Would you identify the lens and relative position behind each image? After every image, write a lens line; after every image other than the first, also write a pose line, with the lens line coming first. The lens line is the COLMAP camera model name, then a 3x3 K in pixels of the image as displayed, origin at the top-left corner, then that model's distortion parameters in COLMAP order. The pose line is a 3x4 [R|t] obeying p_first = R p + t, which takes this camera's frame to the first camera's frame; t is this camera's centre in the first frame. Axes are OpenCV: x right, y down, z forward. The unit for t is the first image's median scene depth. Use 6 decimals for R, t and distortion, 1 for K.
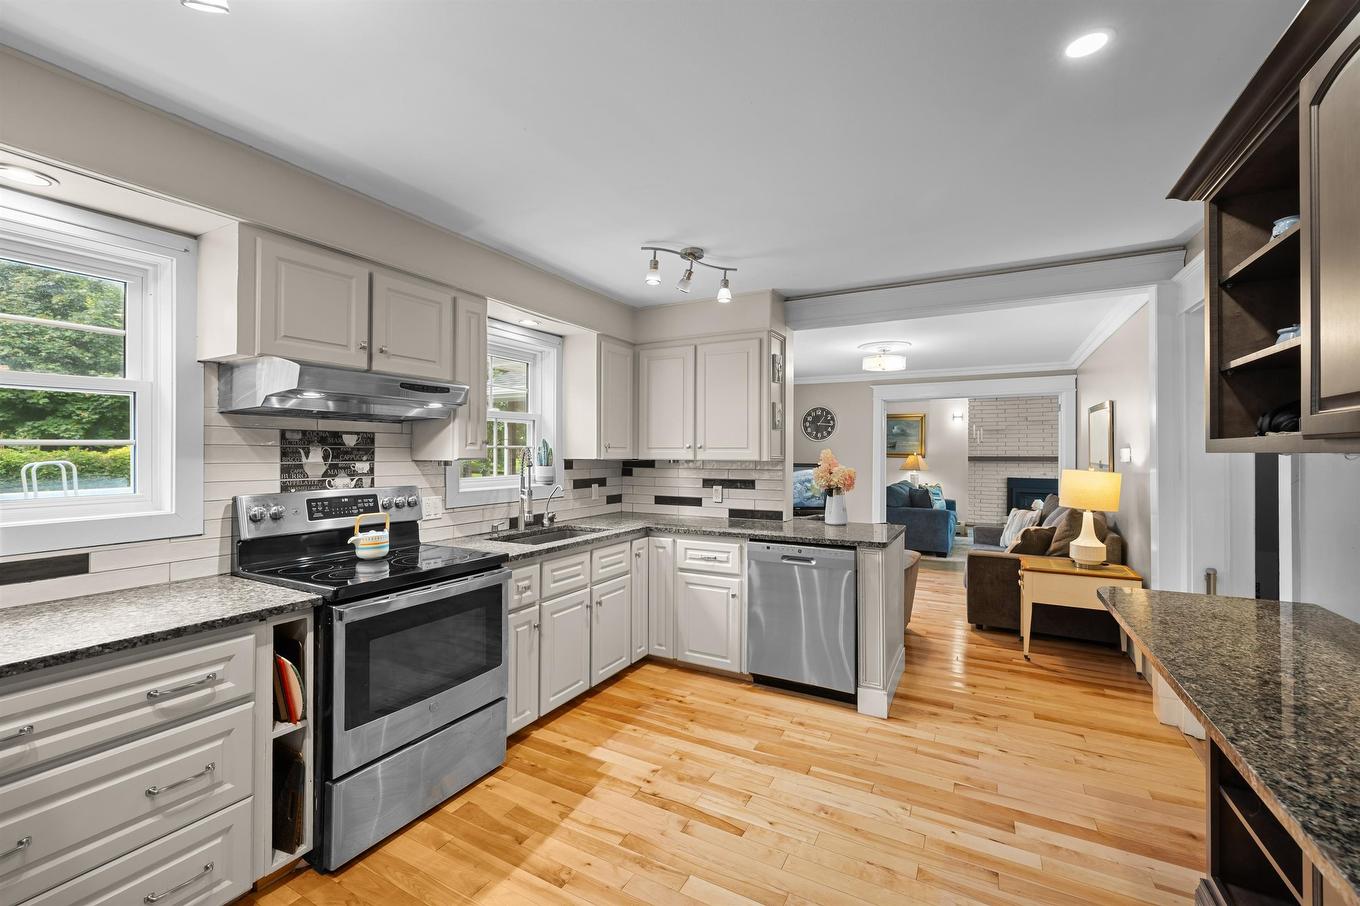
lens RADIAL K [[564.9, 0, 671.0], [0, 564.9, 449.4], [0, 0, 1]] dist [-0.010269, 0.000073]
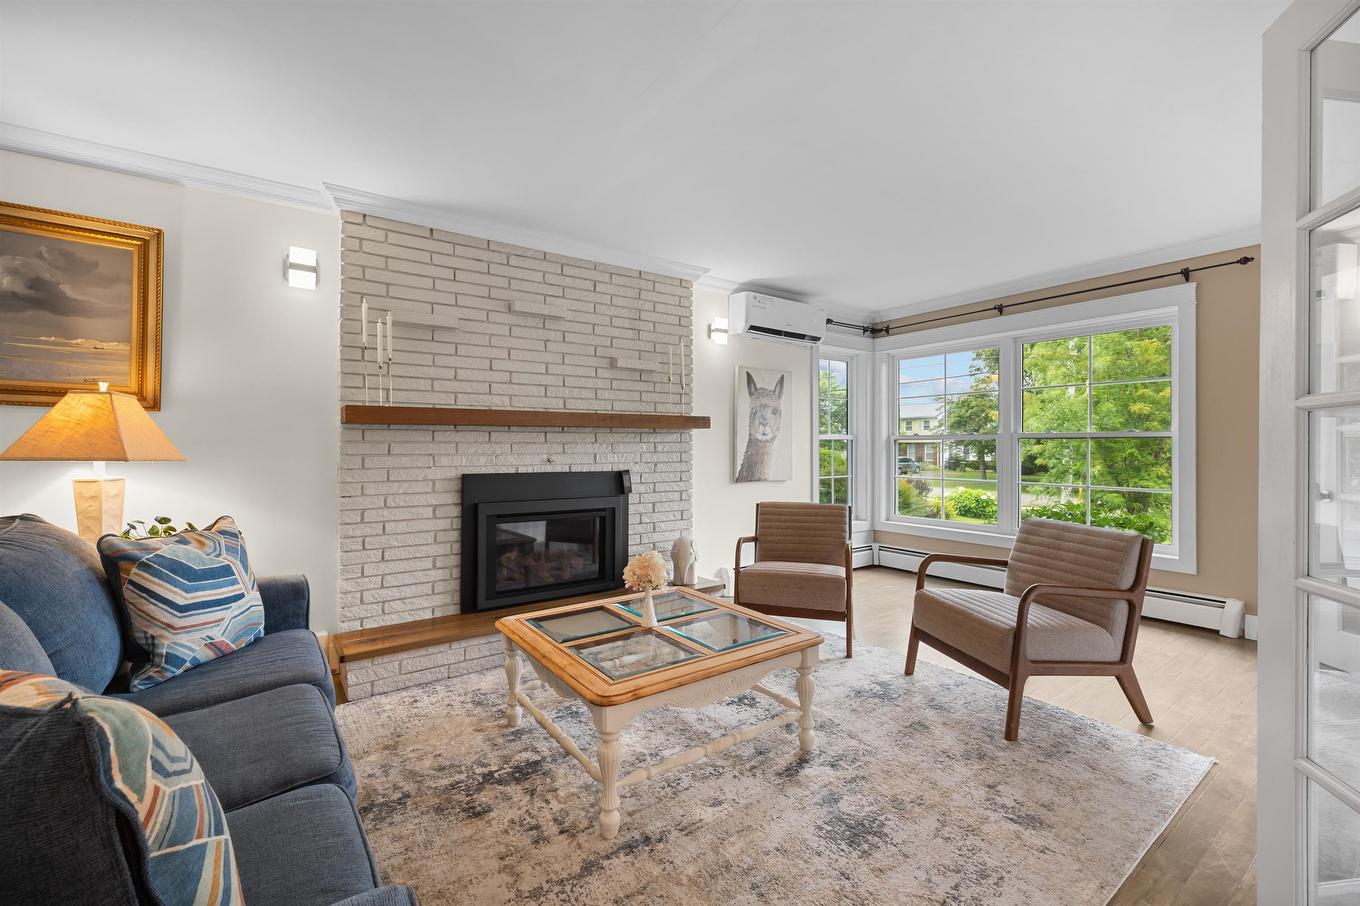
lens RADIAL K [[577.1, 0, 673.1], [0, 577.1, 444.2], [0, 0, 1]] dist [0.002667, 0.000253]
pose [[0.442051, -0.000389, 0.896990, 0.353123], [-0.003392, 0.999992, 0.002105, 0.031671], [-0.896984, -0.003973, 0.442046, 0.750328]]
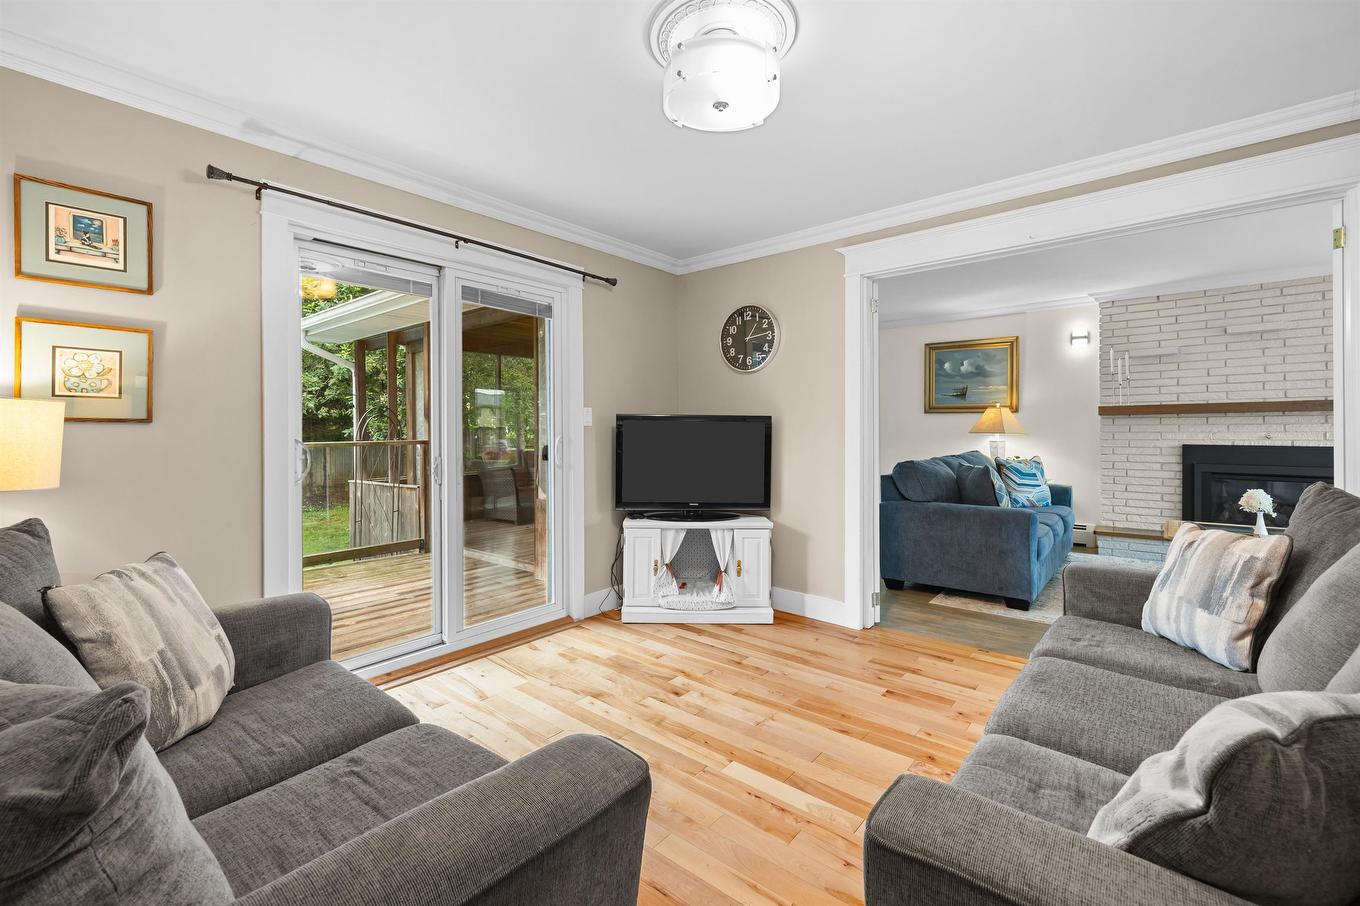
lens RADIAL K [[573.6, 0, 677.3], [0, 573.6, 428.3], [0, 0, 1]] dist [0.003506, 0.000225]
pose [[0.980947, -0.011576, -0.193933, 0.241779], [0.012853, 0.999903, 0.005332, 0.026262], [0.193852, -0.007723, 0.981000, 0.385167]]
